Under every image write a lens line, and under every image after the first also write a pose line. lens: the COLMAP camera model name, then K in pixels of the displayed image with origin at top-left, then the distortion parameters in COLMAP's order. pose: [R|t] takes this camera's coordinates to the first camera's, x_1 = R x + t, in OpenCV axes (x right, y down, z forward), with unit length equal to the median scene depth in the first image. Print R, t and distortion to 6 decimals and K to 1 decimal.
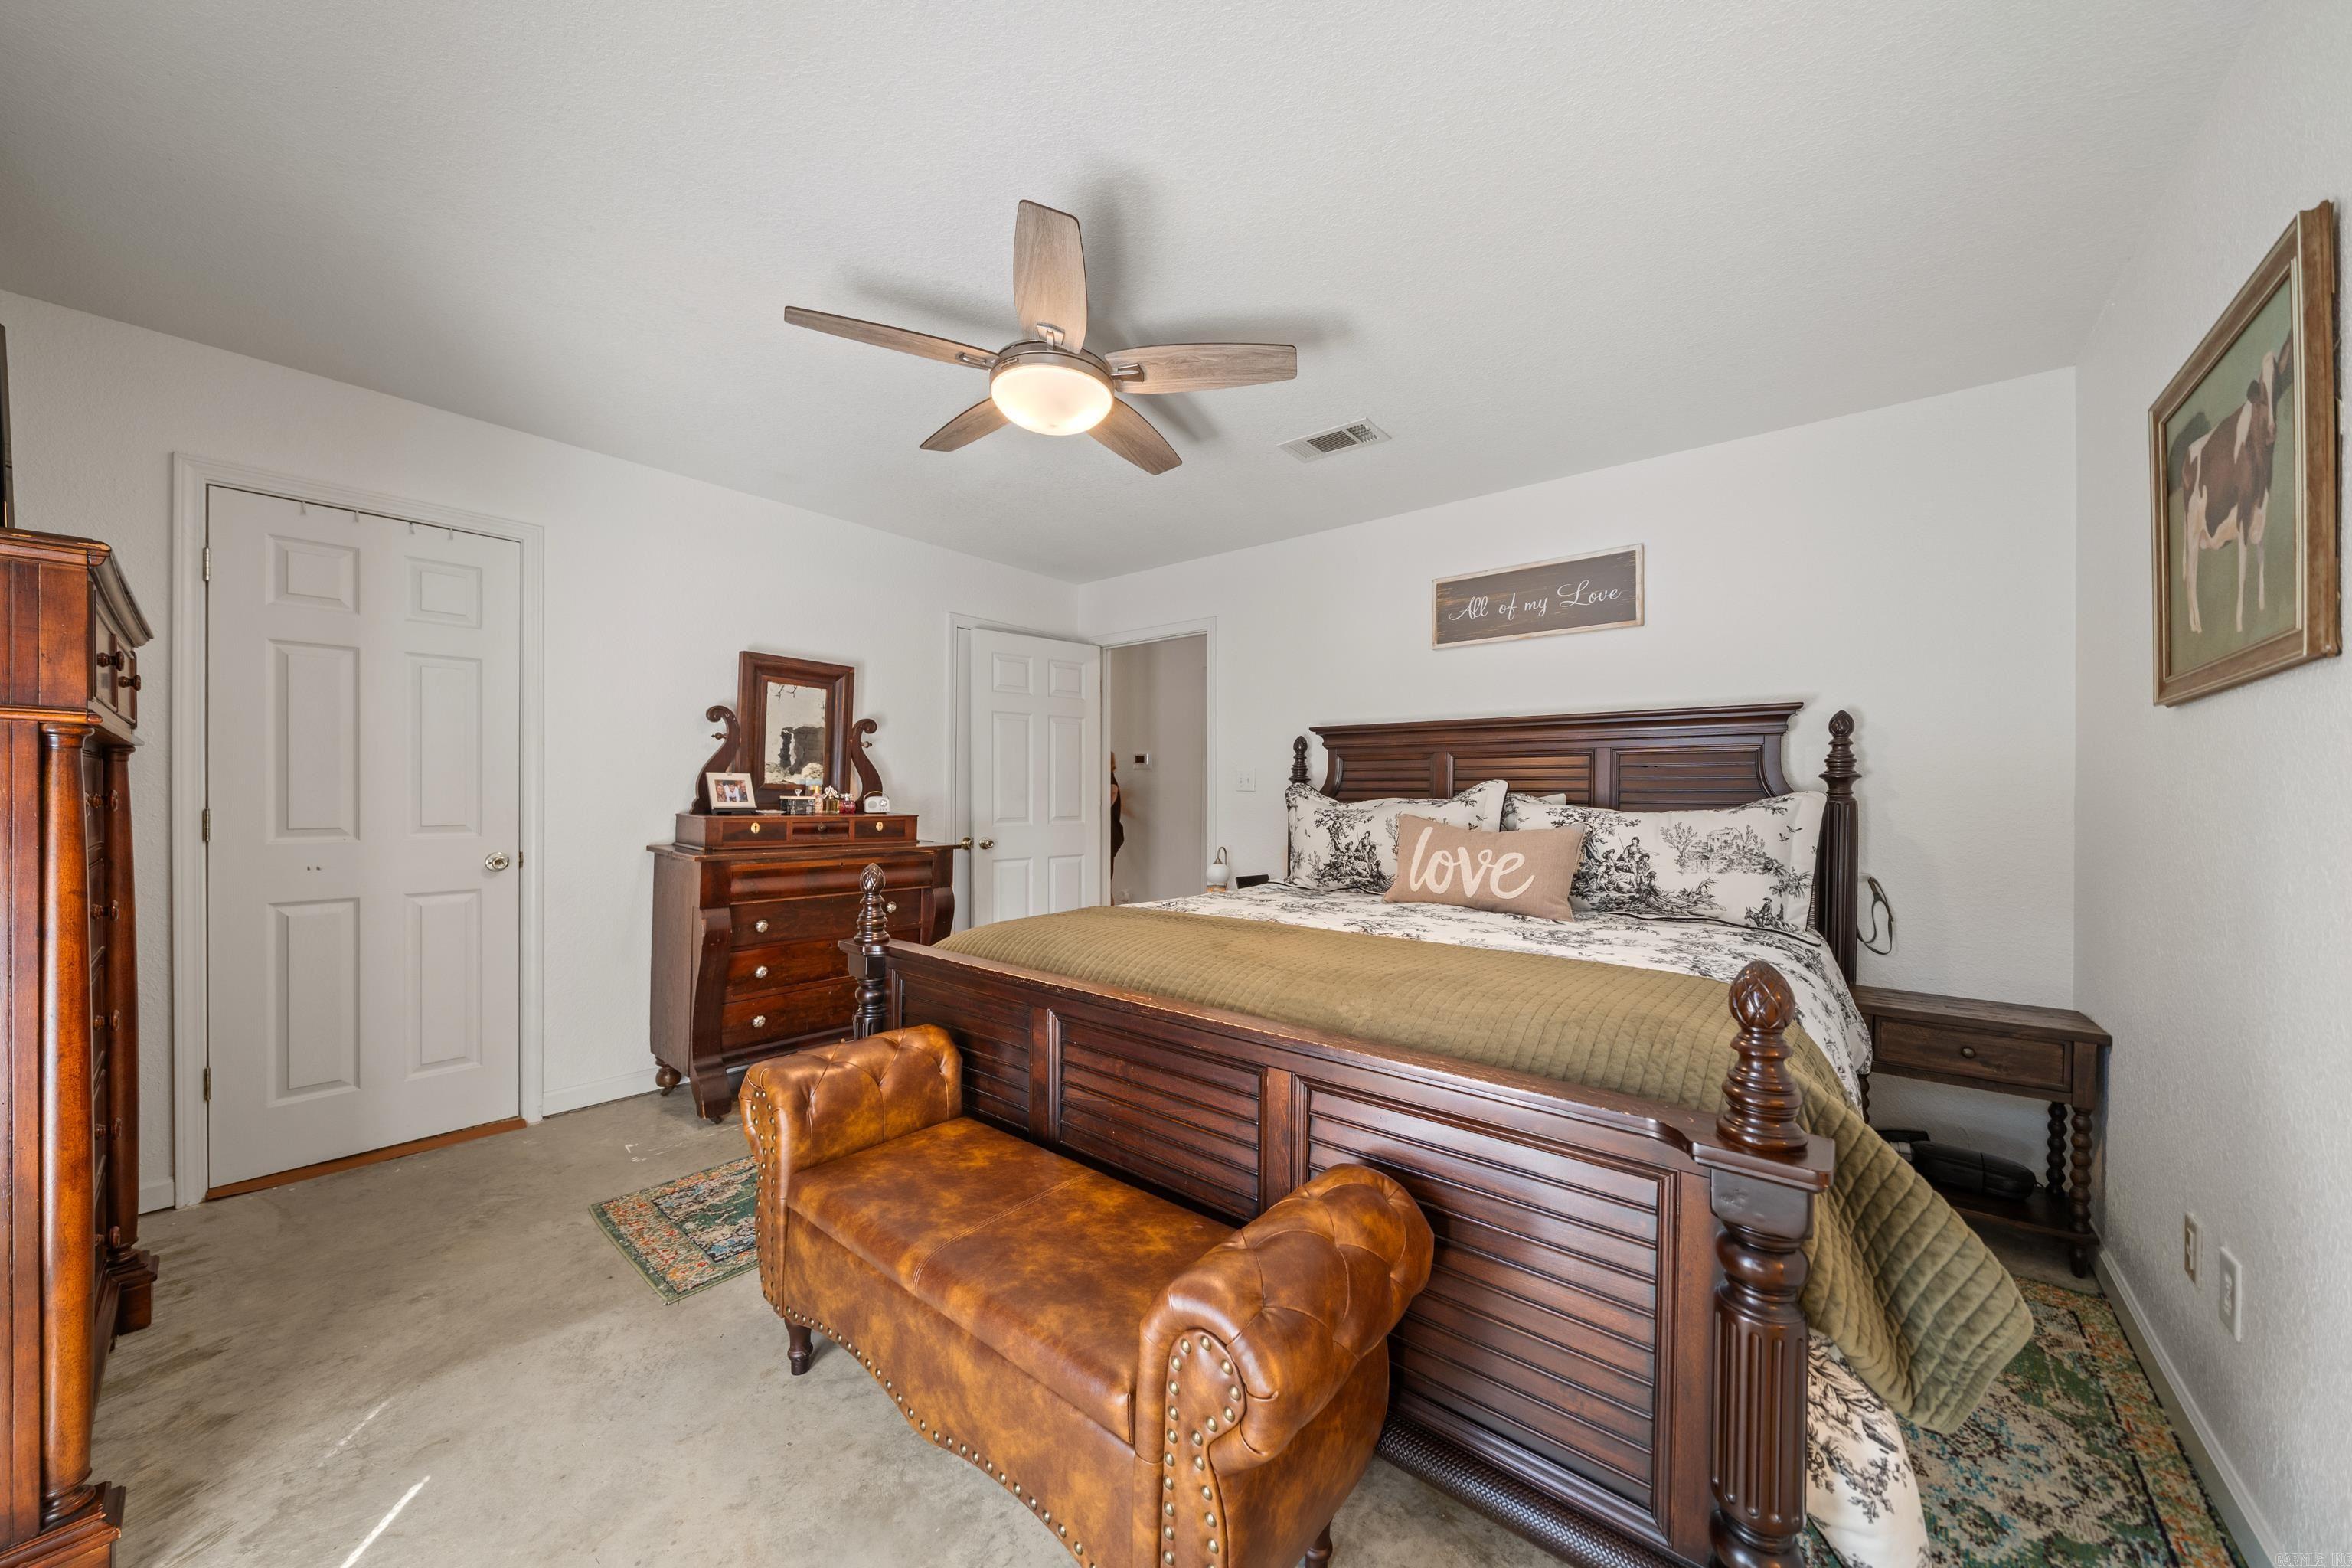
lens RADIAL K [[805.7, 0, 1182.0], [0, 805.7, 782.1], [0, 0, 1]] dist [0.041205, 0.000004]
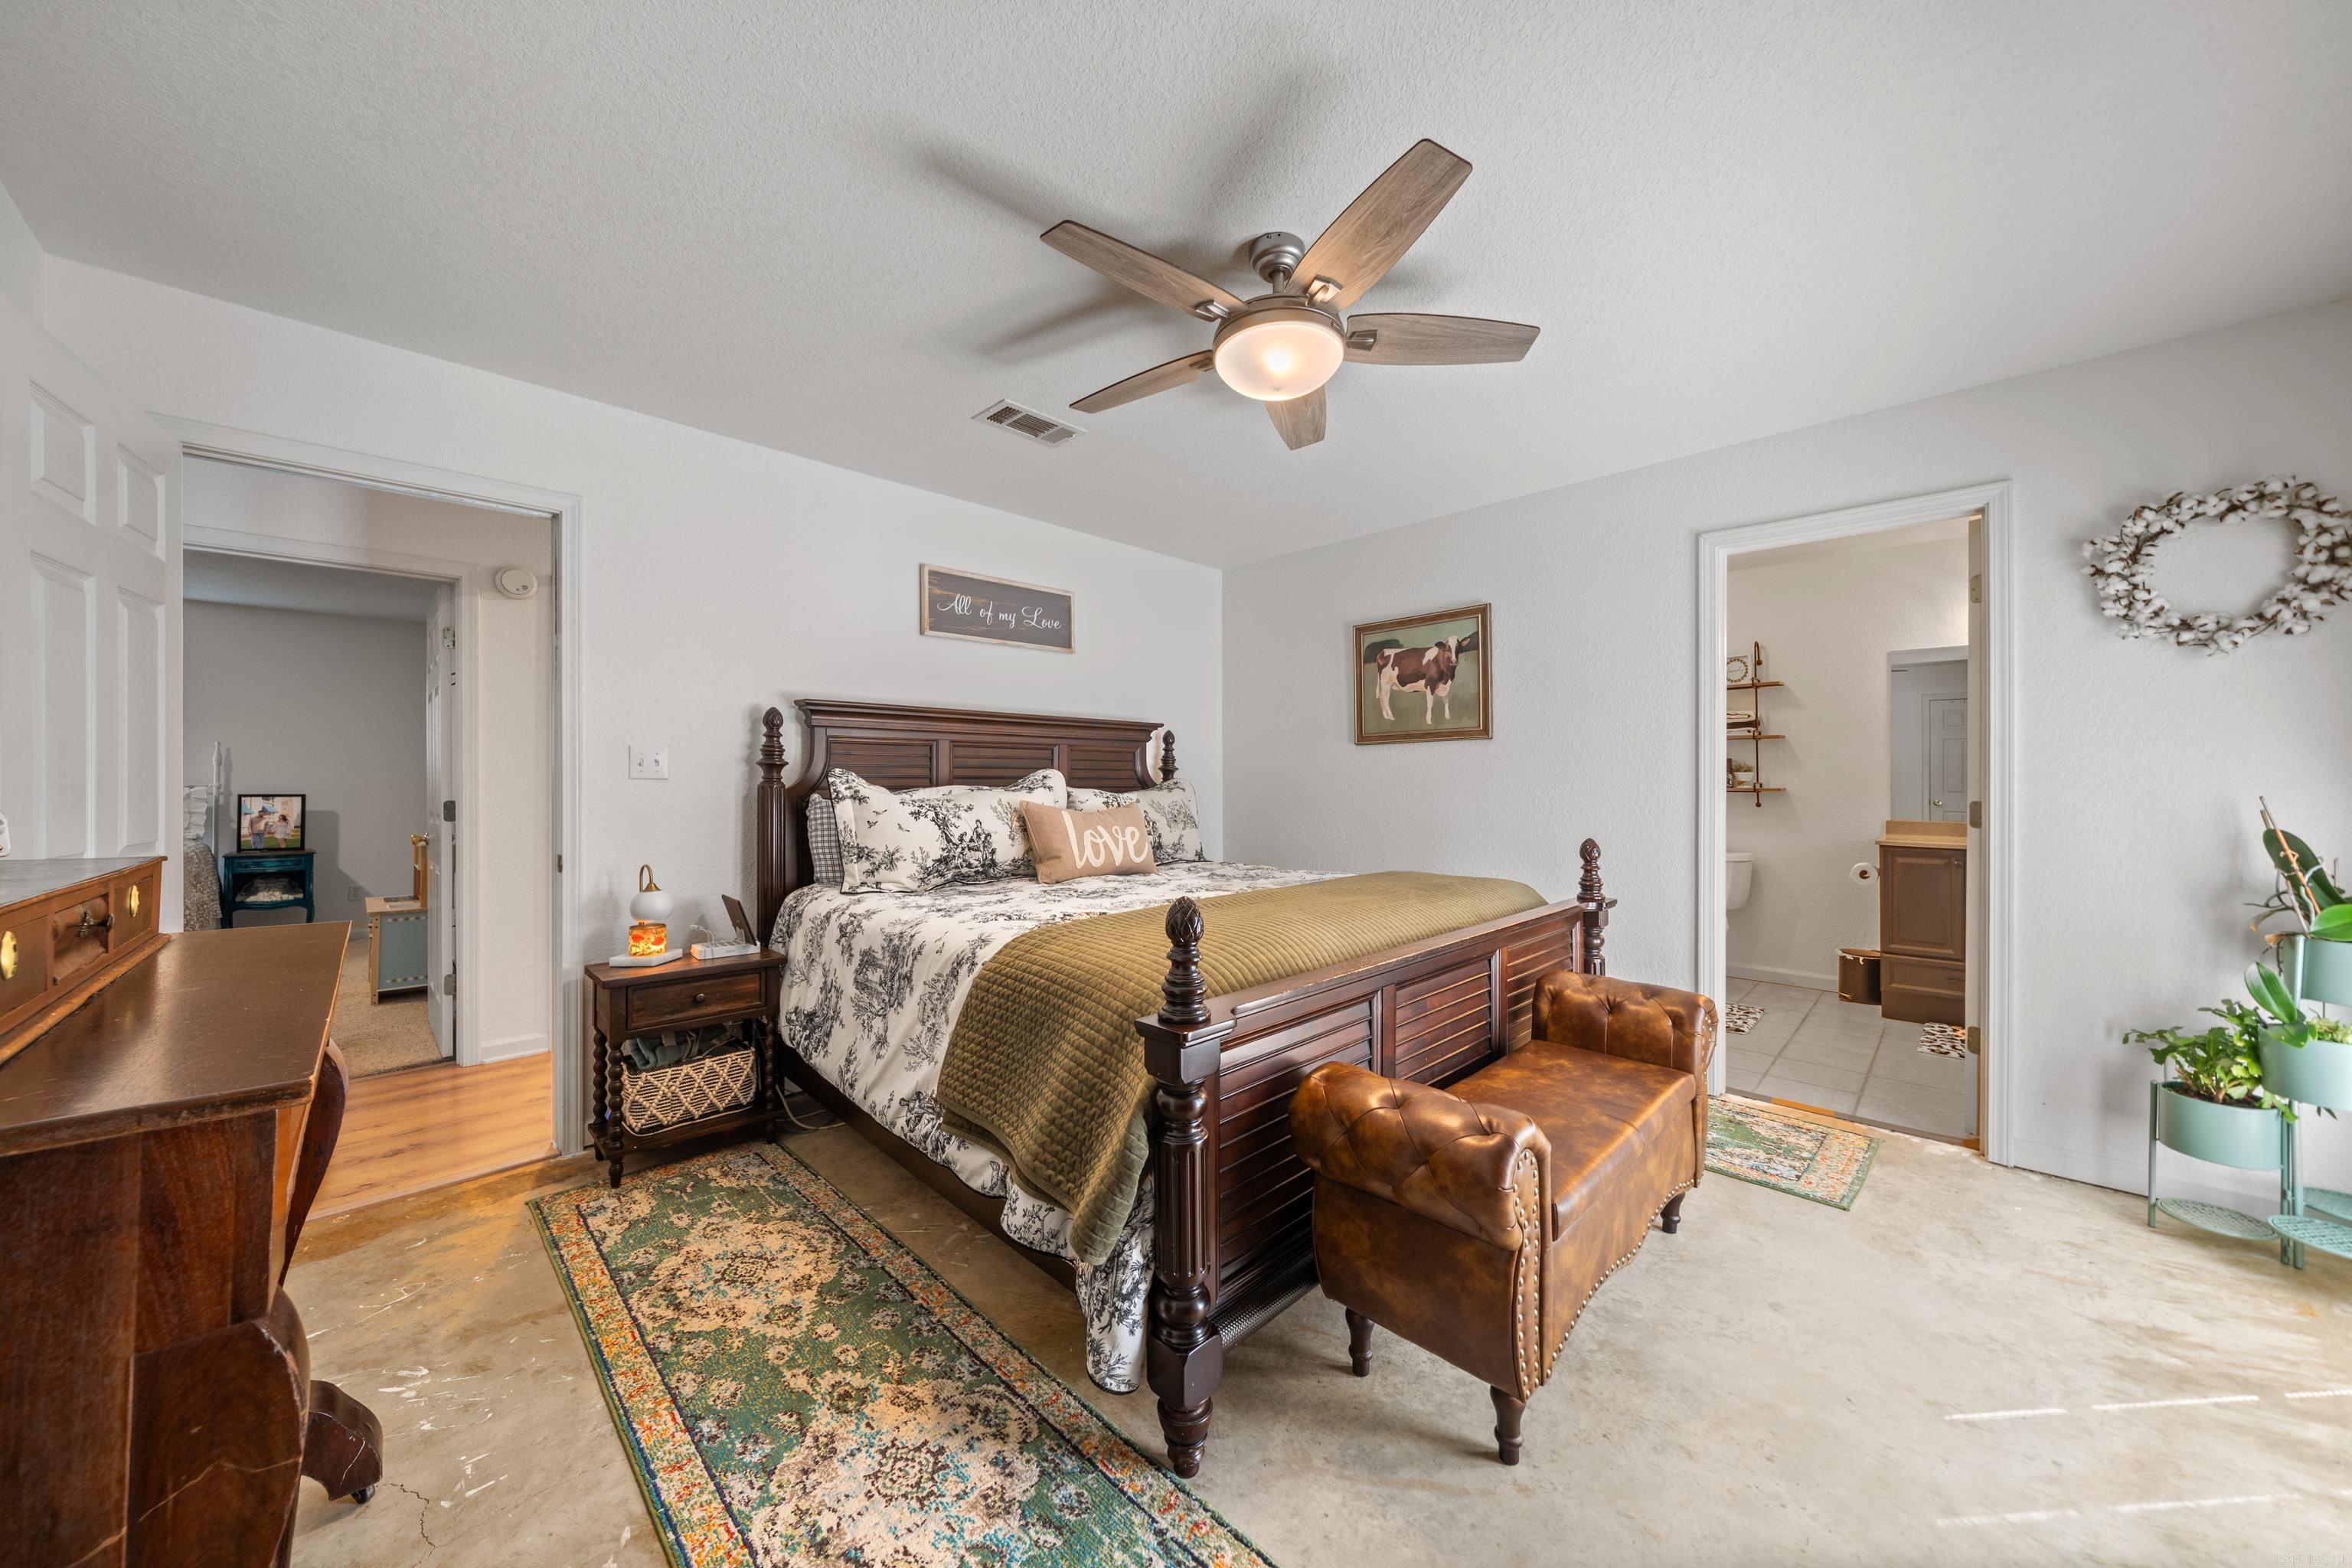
lens RADIAL K [[804.5, 0, 1178.7], [0, 804.5, 779.5], [0, 0, 1]] dist [-0.002012, -0.000014]
pose [[0.144461, -0.003398, 0.989505, -0.674552], [-0.011132, 0.999925, 0.005059, 0.004539], [-0.989448, -0.011746, 0.144412, 0.604949]]
